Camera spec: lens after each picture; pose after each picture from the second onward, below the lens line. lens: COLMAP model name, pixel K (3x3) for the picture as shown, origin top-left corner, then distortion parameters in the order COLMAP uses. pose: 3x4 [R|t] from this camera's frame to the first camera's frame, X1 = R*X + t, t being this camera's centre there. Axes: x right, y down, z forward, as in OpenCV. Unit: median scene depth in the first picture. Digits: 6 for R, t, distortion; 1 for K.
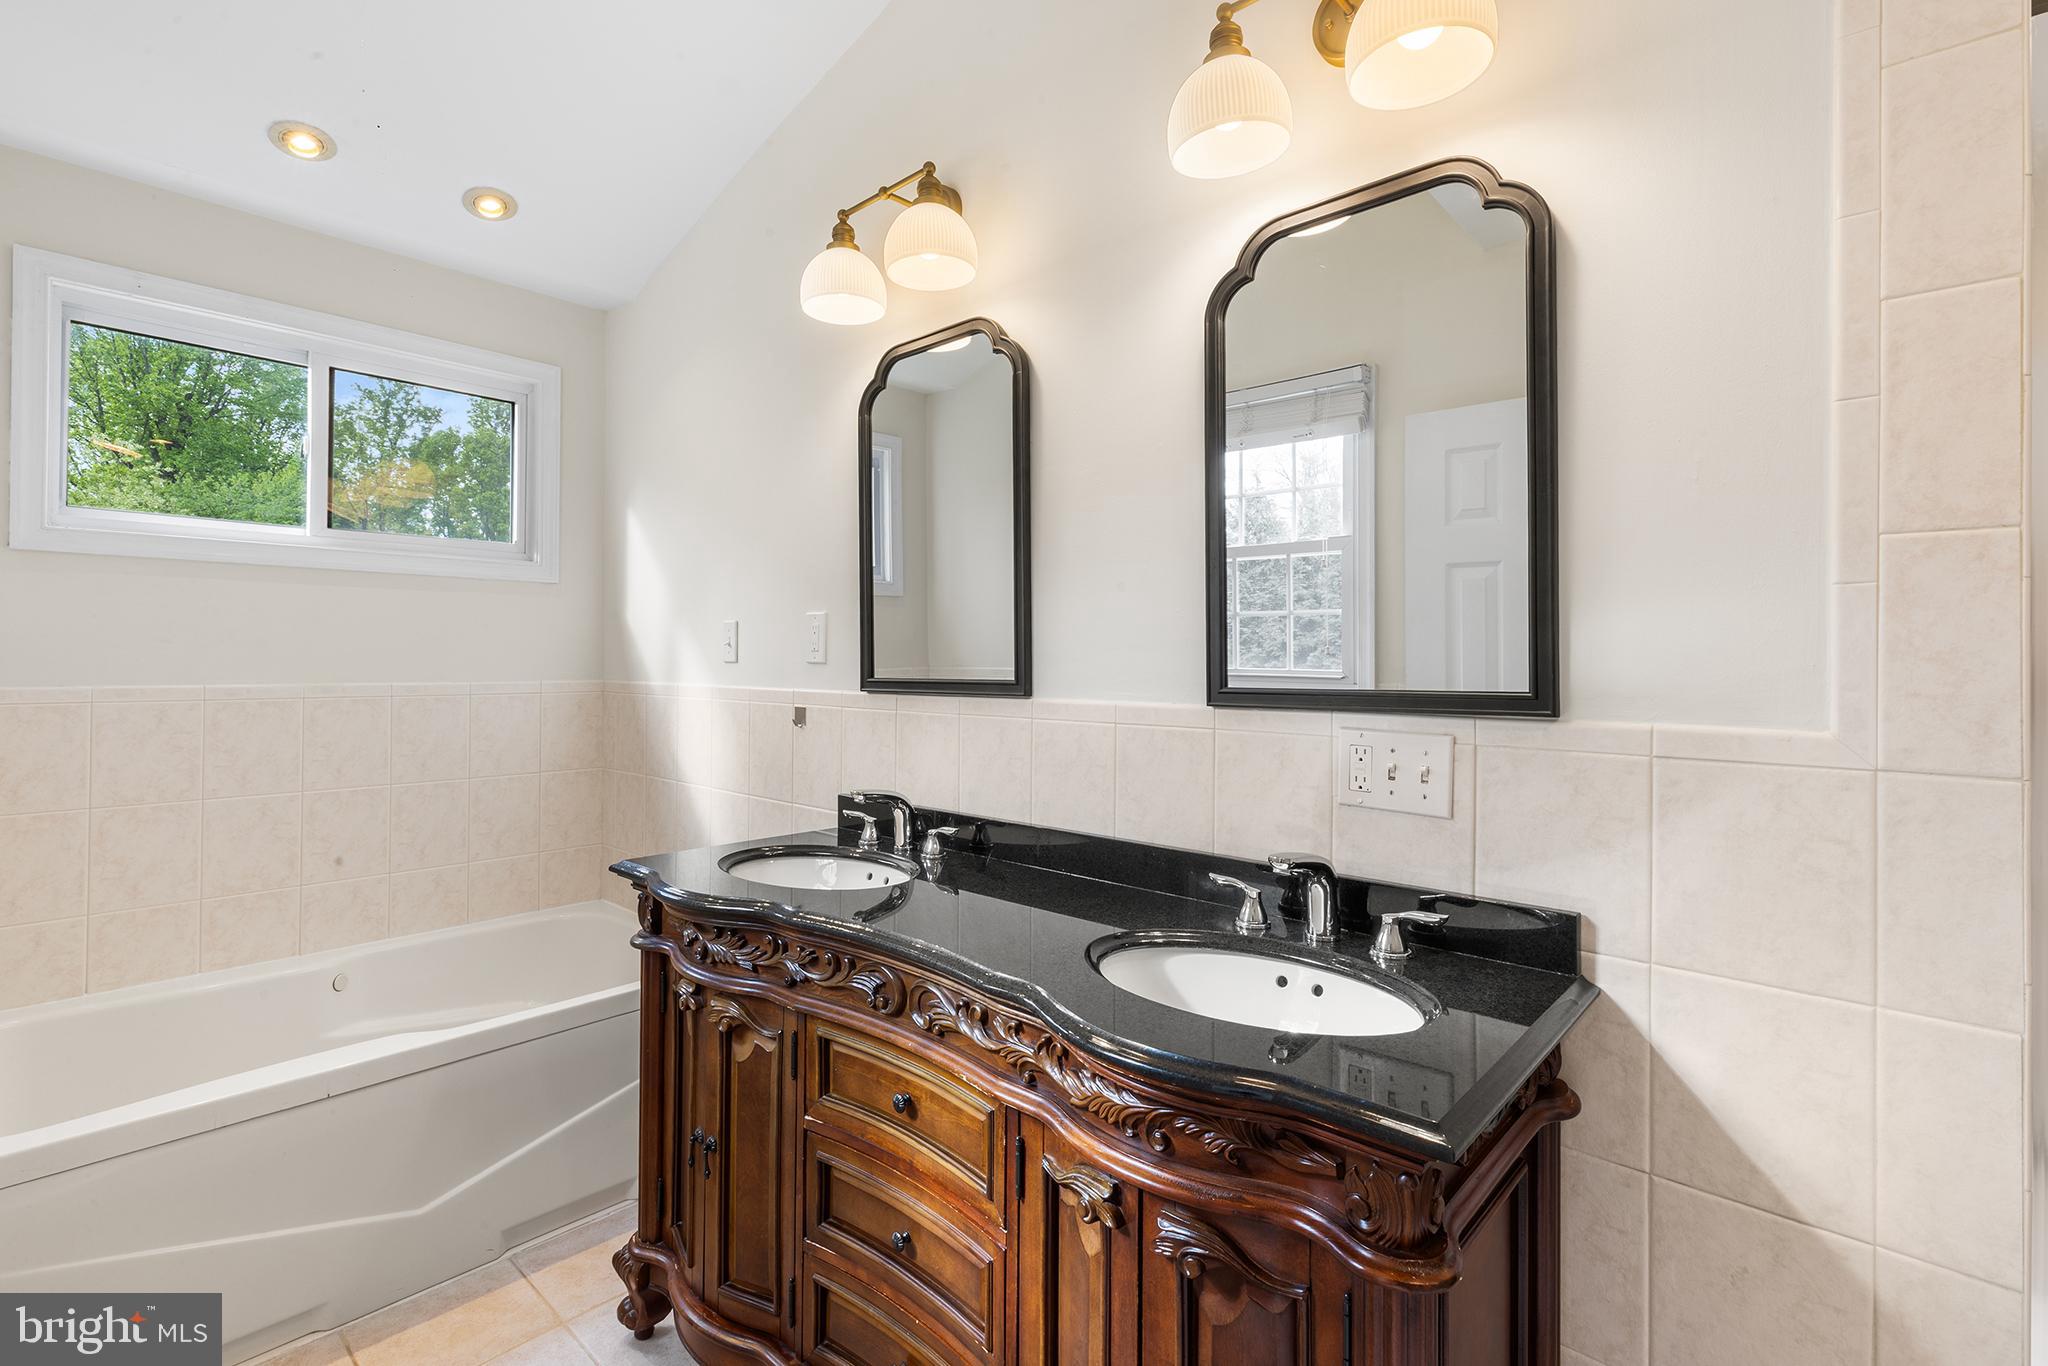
lens RADIAL K [[915.8, 0, 1031.8], [0, 915.8, 670.6], [0, 0, 1]] dist [0.004131, -0.000317]
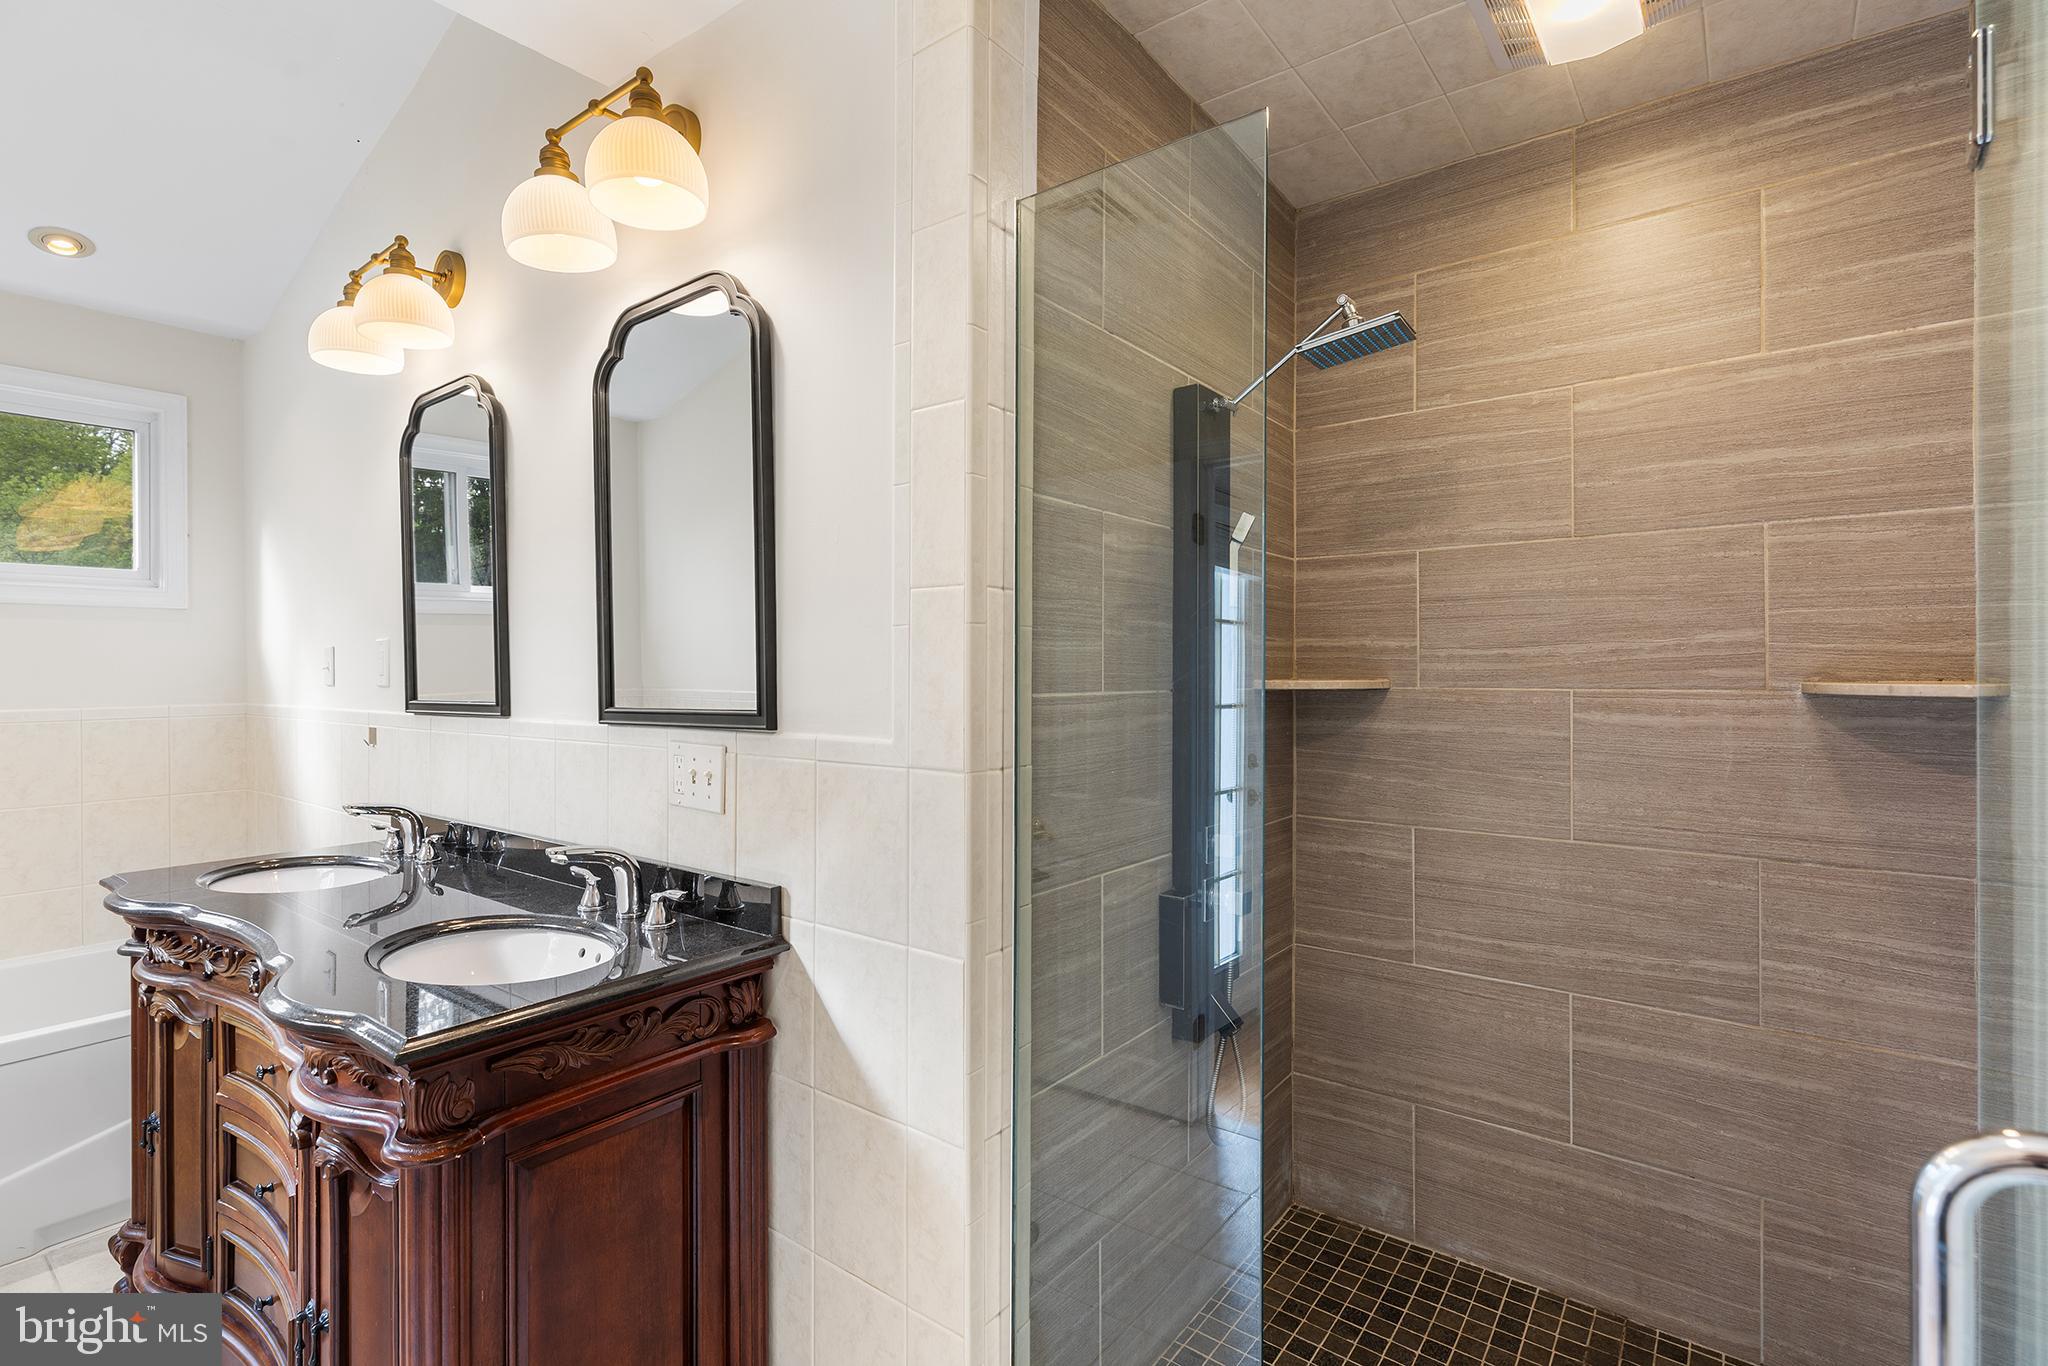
lens RADIAL K [[915.8, 0, 1020.4], [0, 915.8, 682.8], [0, 0, 1]] dist [0.004131, -0.000317]
pose [[0.995583, -0.013825, 0.092867, 0.618106], [0.013434, 0.999898, 0.004840, -0.011296], [-0.092924, -0.003571, 0.995667, -0.209234]]
